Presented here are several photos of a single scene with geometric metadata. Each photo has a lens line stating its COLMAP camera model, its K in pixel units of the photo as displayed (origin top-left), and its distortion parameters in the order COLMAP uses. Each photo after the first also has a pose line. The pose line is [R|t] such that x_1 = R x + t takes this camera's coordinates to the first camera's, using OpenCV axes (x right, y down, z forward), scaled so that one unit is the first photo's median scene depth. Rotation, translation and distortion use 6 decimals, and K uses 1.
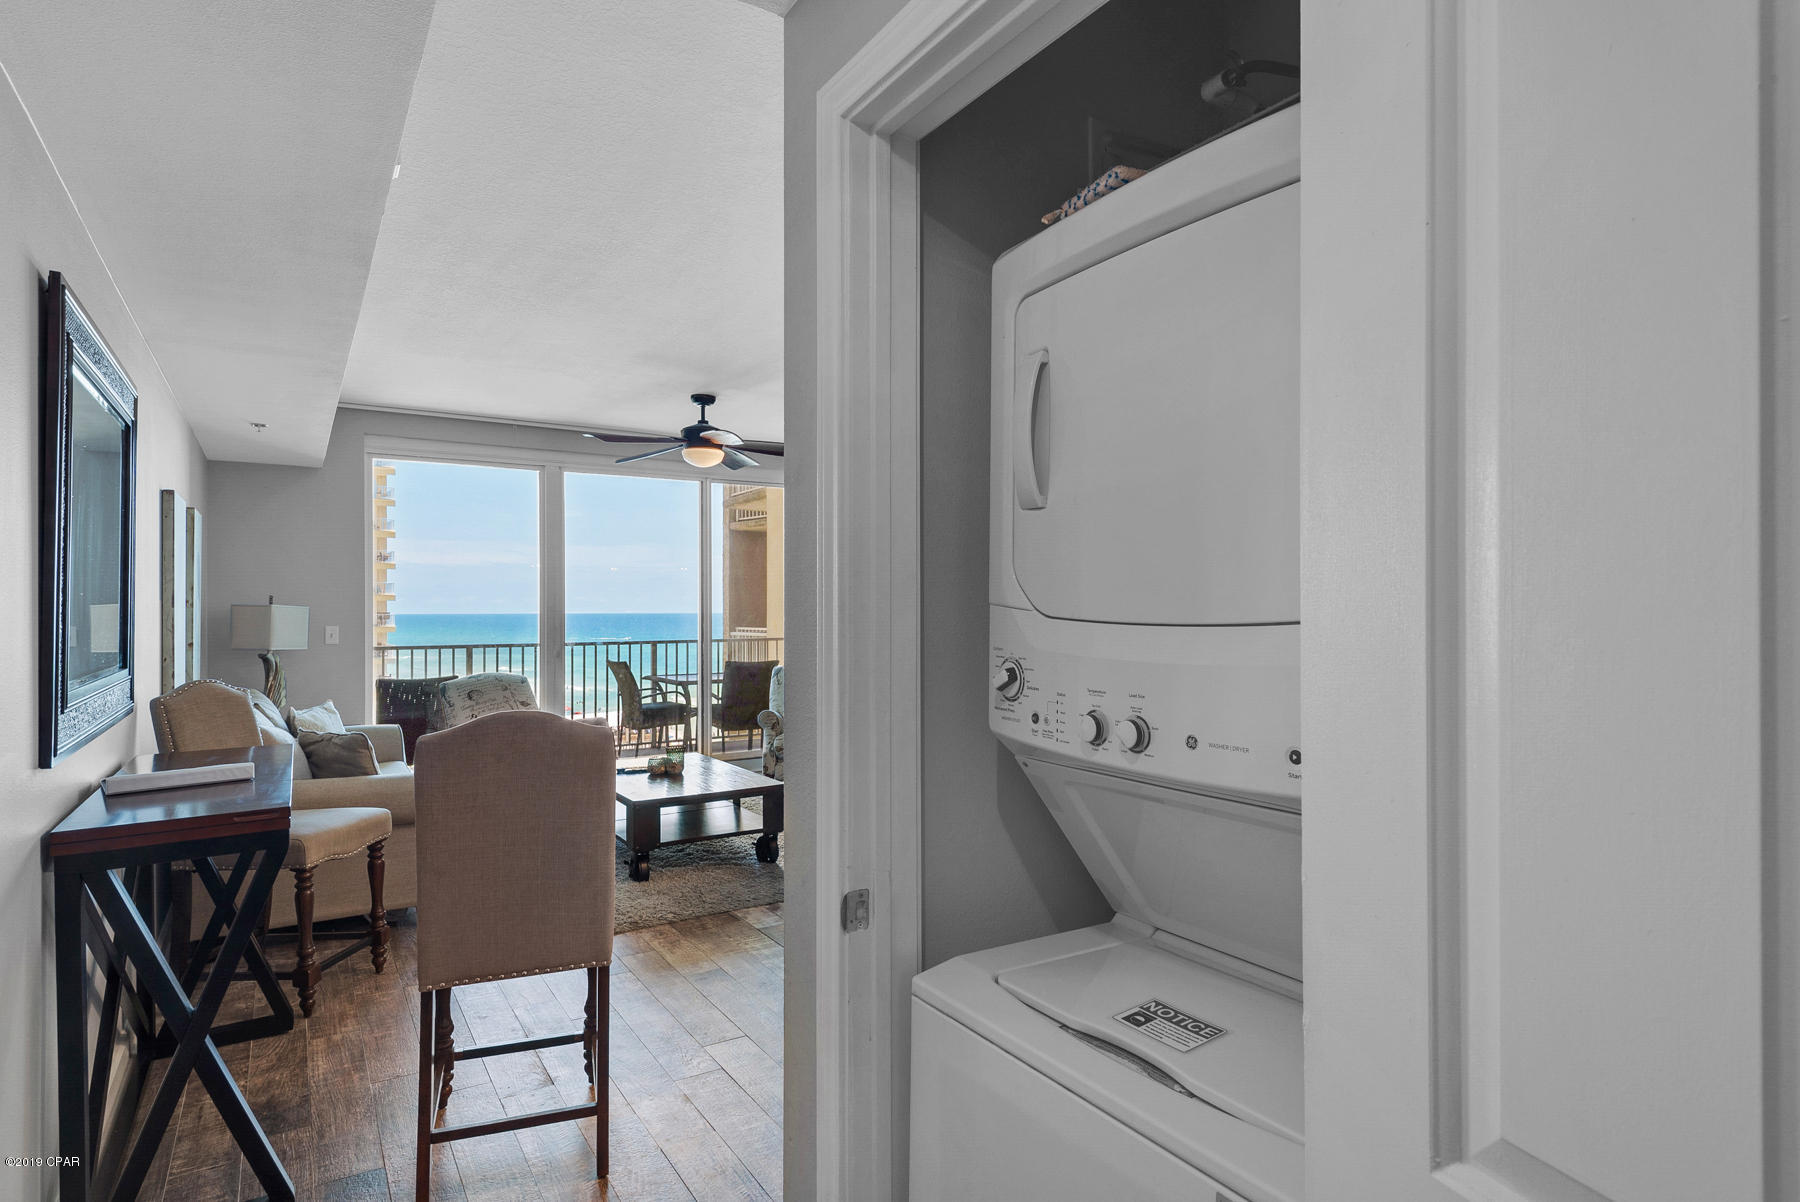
lens RADIAL K [[939.7, 0, 900.9], [0, 939.7, 600.4], [0, 0, 1]] dist [-0.004222, -0.000192]
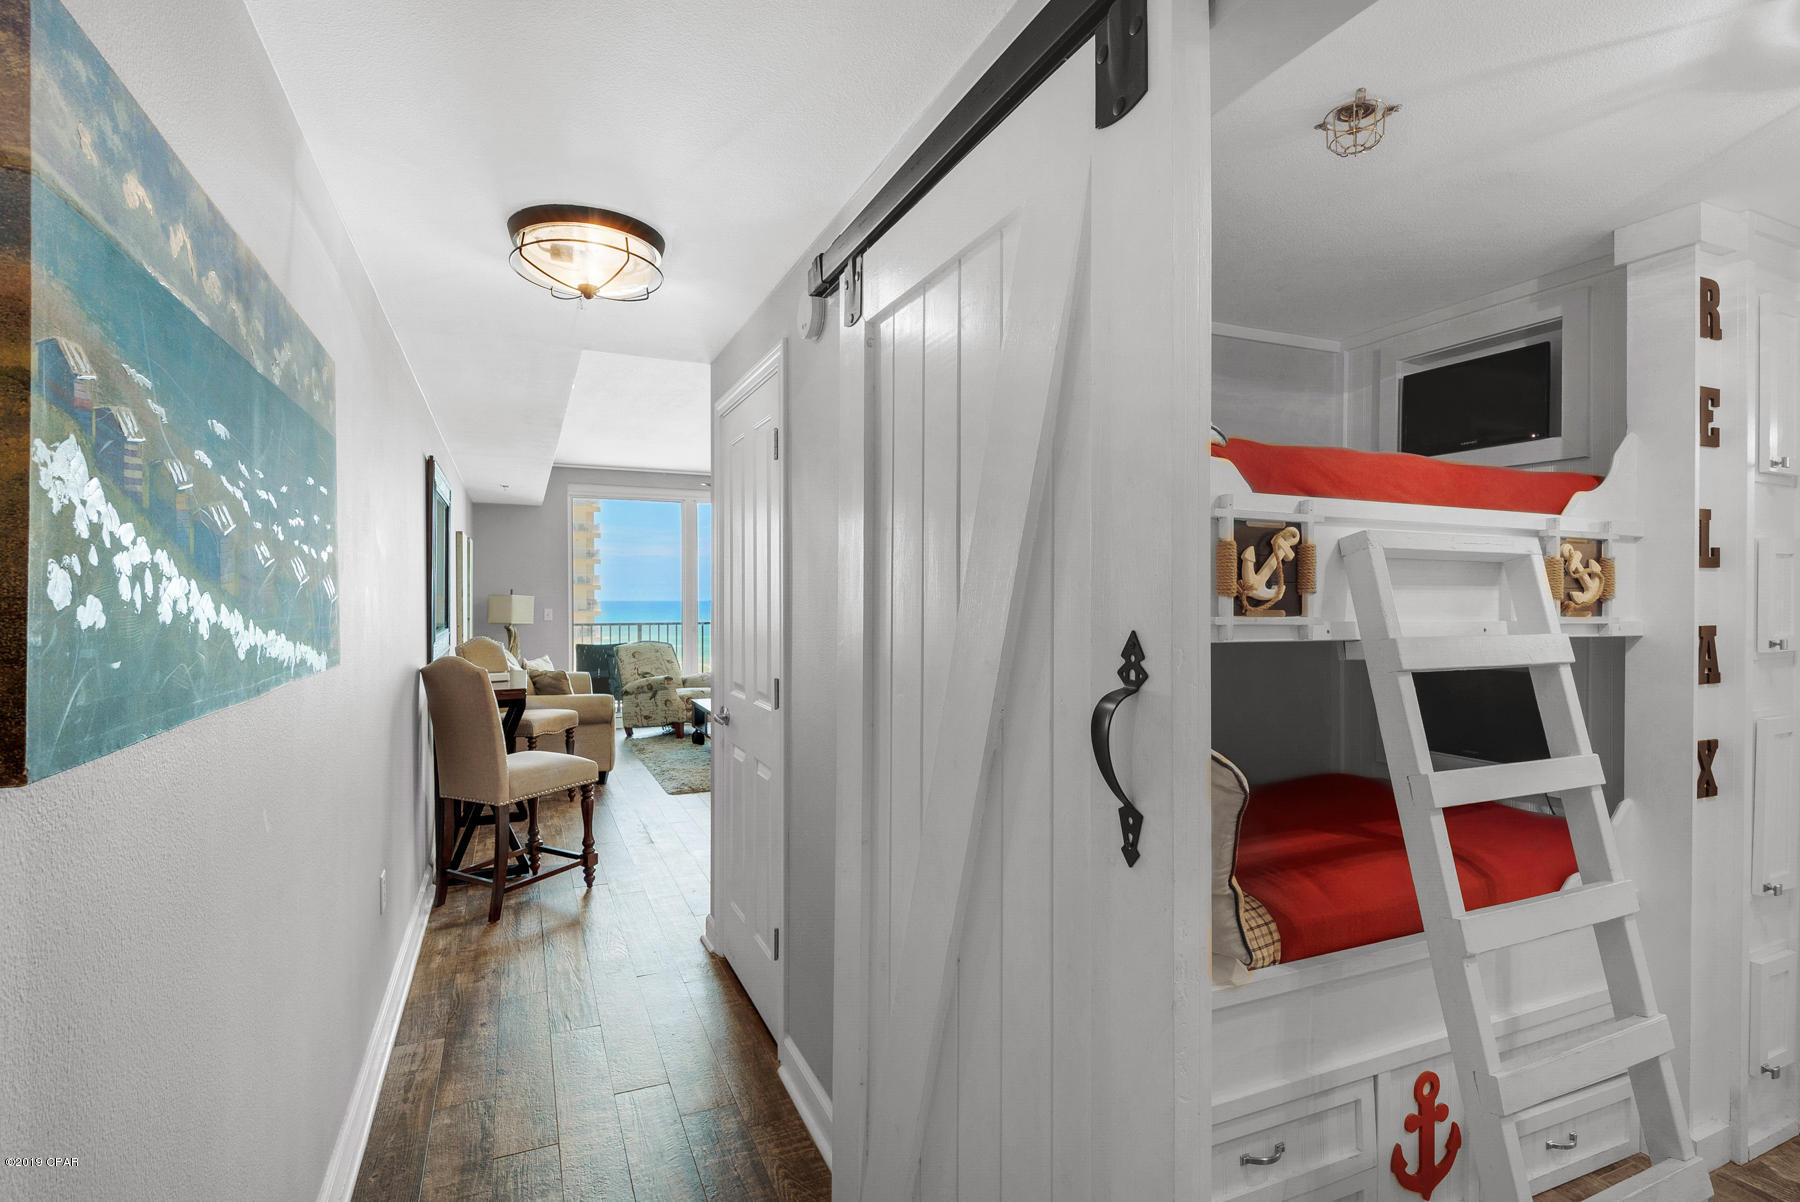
lens RADIAL K [[847.8, 0, 901.5], [0, 847.8, 599.5], [0, 0, 1]] dist [0.016035, -0.016015]
pose [[0.988216, 0.000720, -0.153064, 0.188743], [0.001149, 0.999926, 0.012121, -0.003443], [0.153061, -0.012154, 0.988142, -0.301697]]
